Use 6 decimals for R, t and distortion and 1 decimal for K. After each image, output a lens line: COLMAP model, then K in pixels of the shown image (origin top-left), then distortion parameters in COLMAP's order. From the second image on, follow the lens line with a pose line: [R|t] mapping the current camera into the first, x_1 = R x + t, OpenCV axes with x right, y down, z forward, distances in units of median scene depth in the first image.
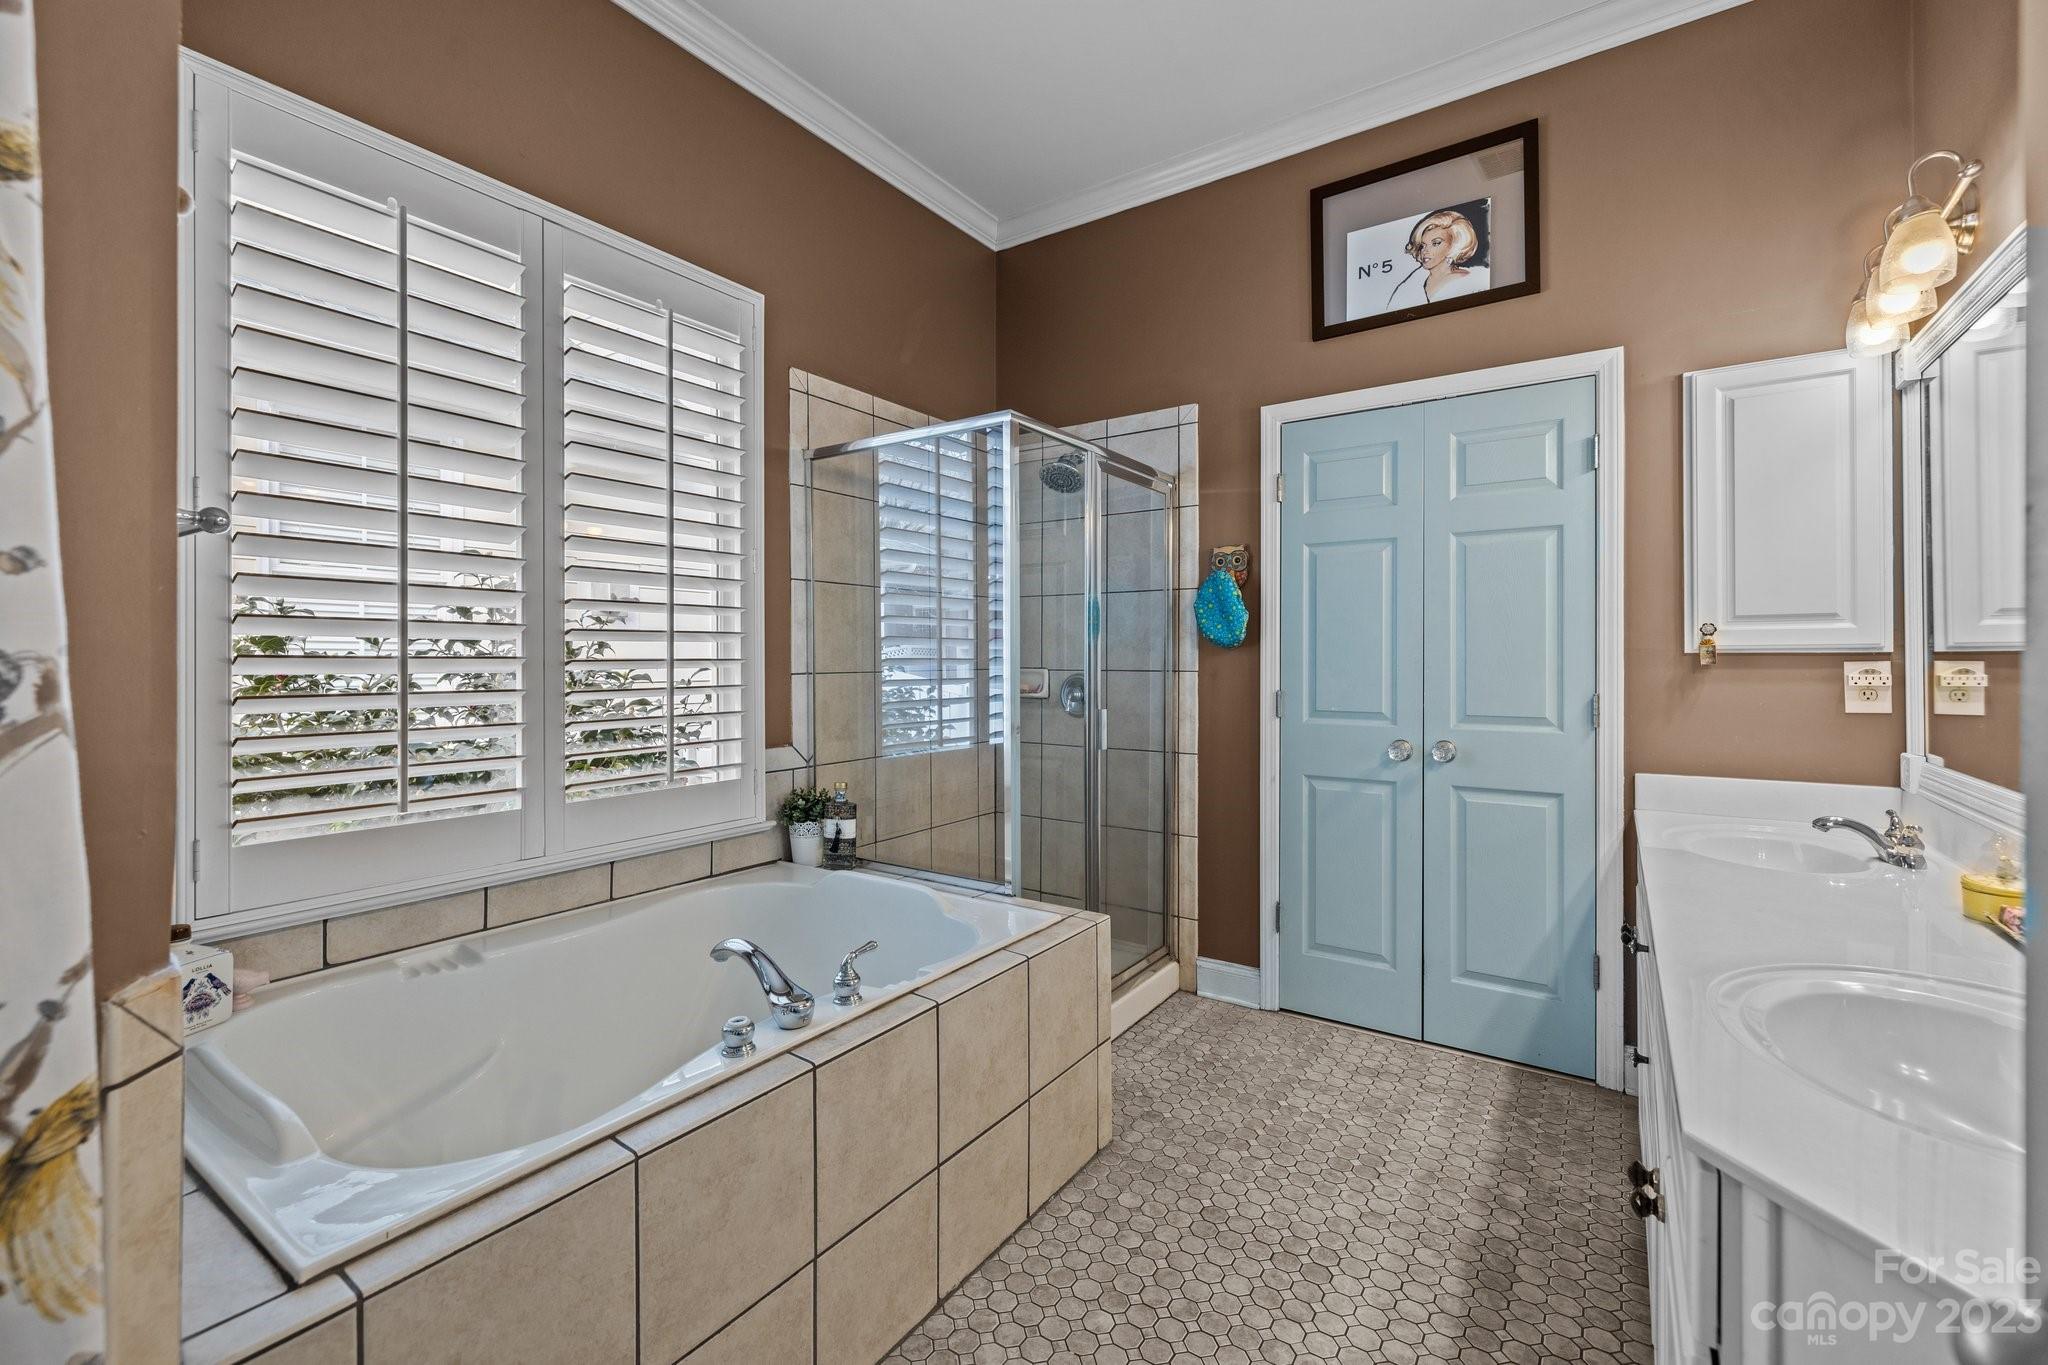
lens RADIAL K [[877.1, 0, 1017.4], [0, 877.1, 672.6], [0, 0, 1]] dist [0.002395, 0.000669]
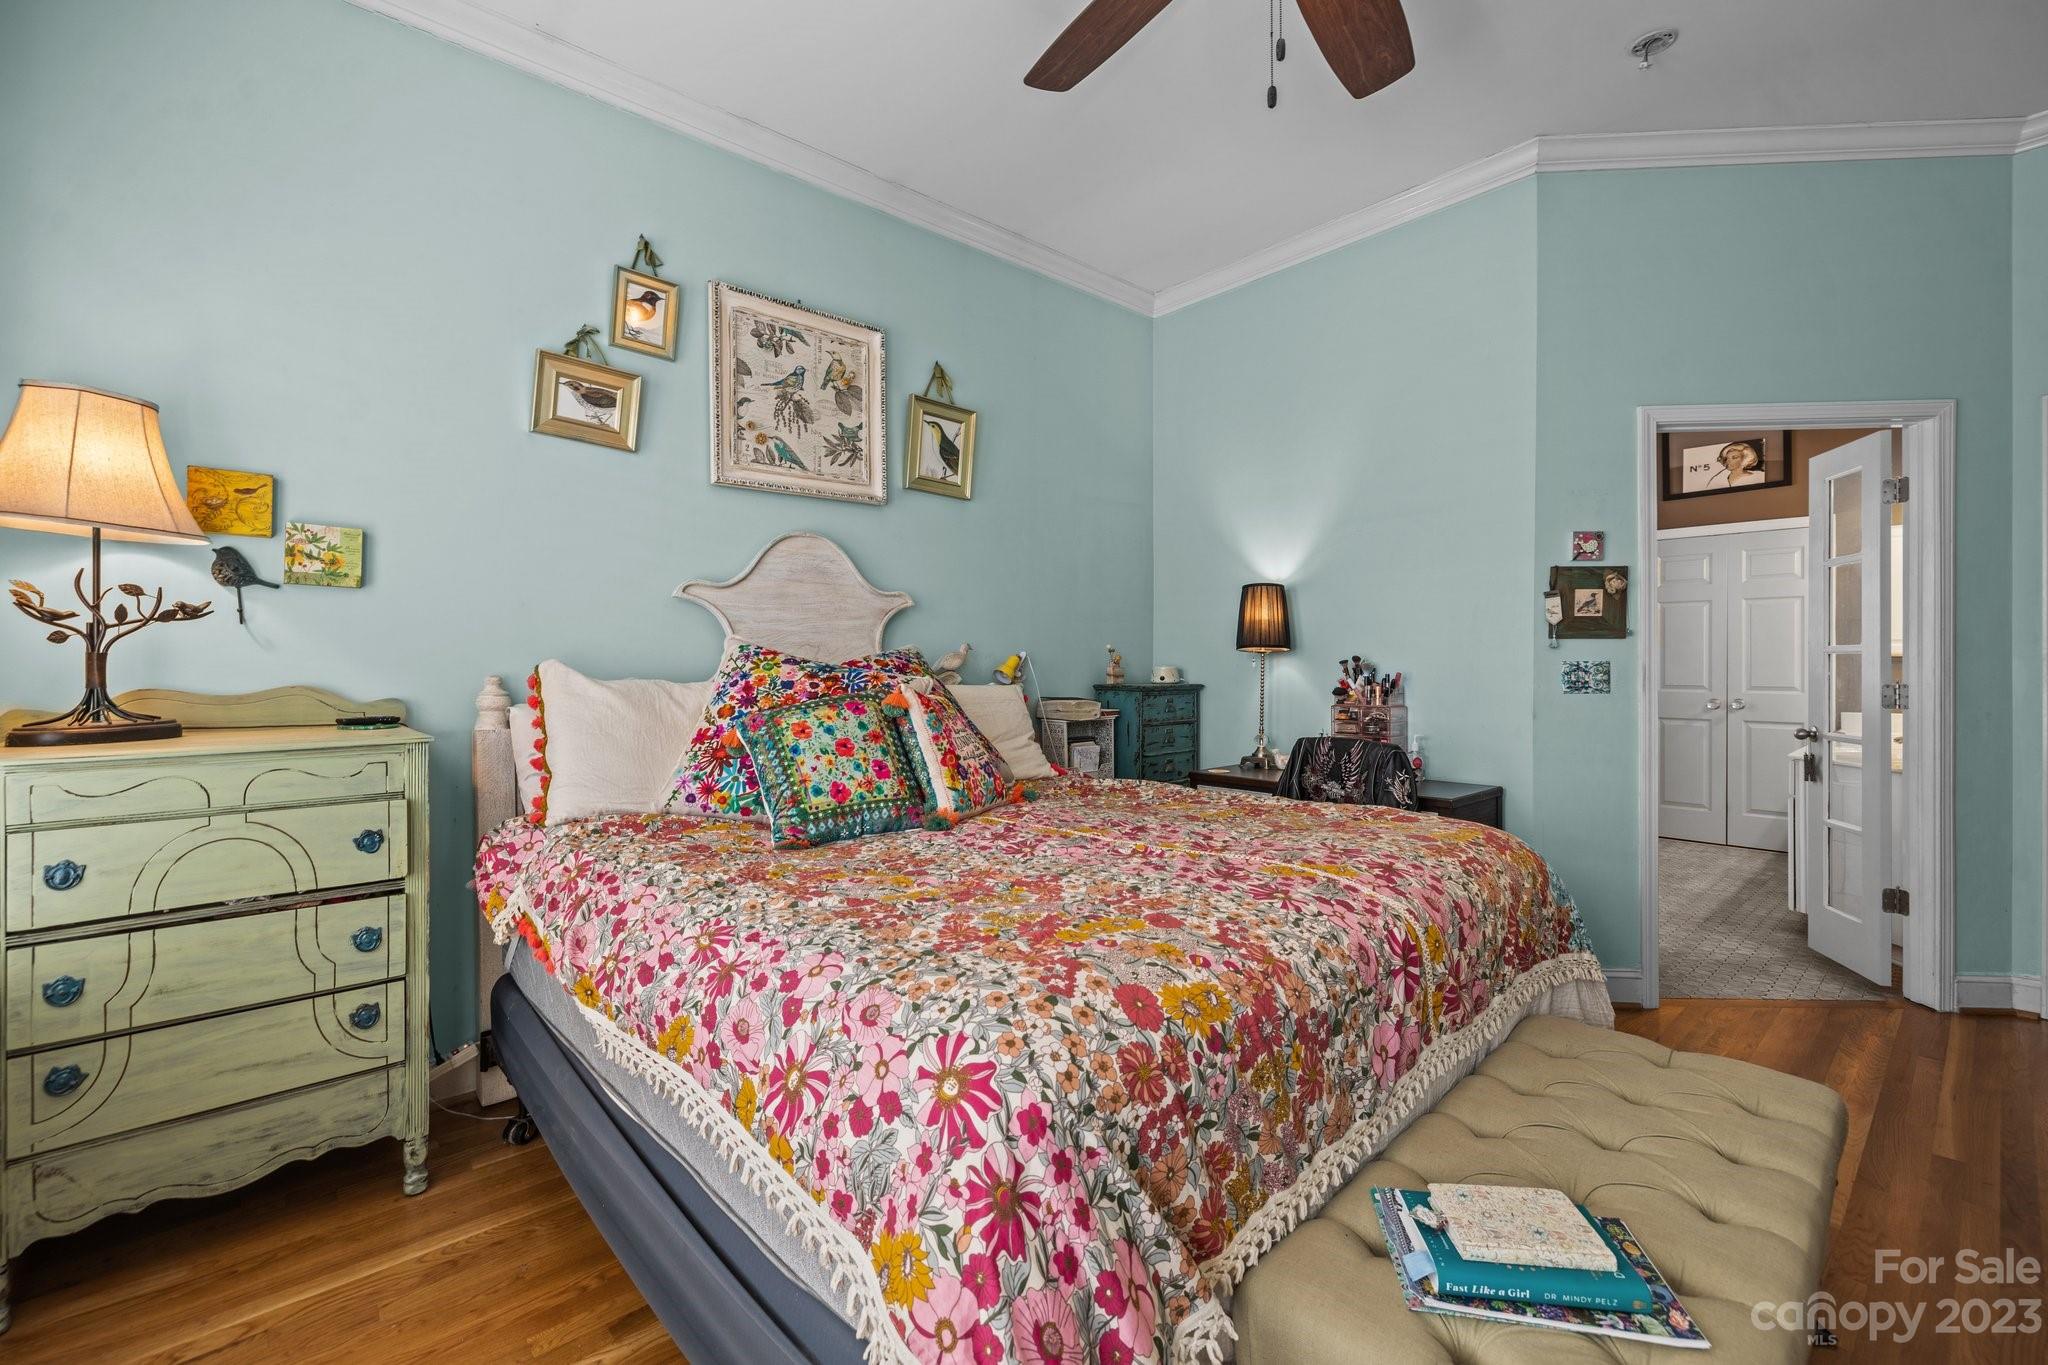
lens RADIAL K [[877.1, 0, 1029.7], [0, 877.1, 675.6], [0, 0, 1]] dist [0.002395, 0.000669]
pose [[0.970365, 0.000731, -0.241643, -0.629768], [-0.000851, 1.000000, -0.000395, 0.024552], [0.241643, 0.000589, 0.970365, -1.401368]]
